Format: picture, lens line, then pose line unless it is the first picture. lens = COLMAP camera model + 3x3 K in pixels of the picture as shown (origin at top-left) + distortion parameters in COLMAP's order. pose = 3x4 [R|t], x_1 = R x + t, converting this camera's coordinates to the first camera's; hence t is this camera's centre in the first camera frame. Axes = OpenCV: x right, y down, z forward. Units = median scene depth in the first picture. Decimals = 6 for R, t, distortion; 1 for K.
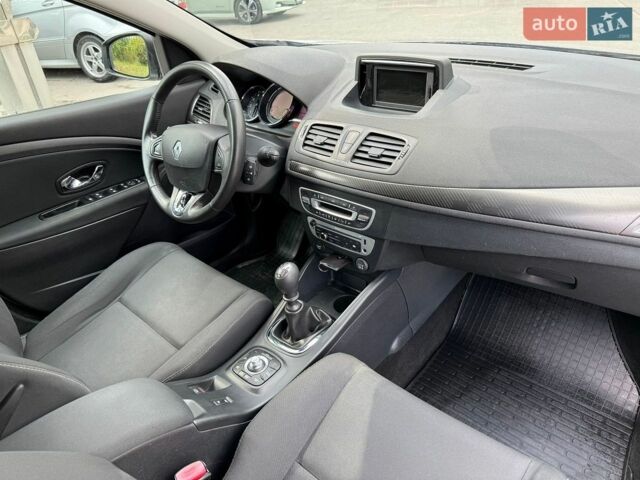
lens RADIAL K [[462.1, 0, 320.0], [0, 462.1, 240.0], [0, 0, 1]] dist [0.001185, 0.000596]
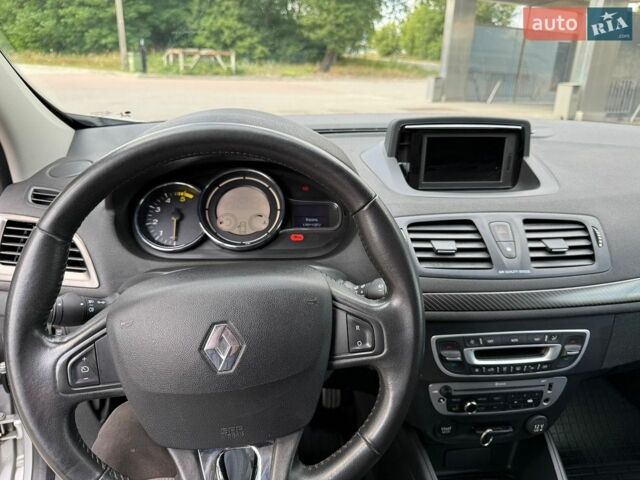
lens RADIAL K [[462.1, 0, 320.0], [0, 462.1, 240.0], [0, 0, 1]] dist [0.001185, 0.000596]
pose [[0.680318, -0.164251, 0.714275, -0.523549], [0.319977, 0.943345, -0.087839, -0.225143], [-0.659380, 0.288310, 0.694331, 0.698179]]
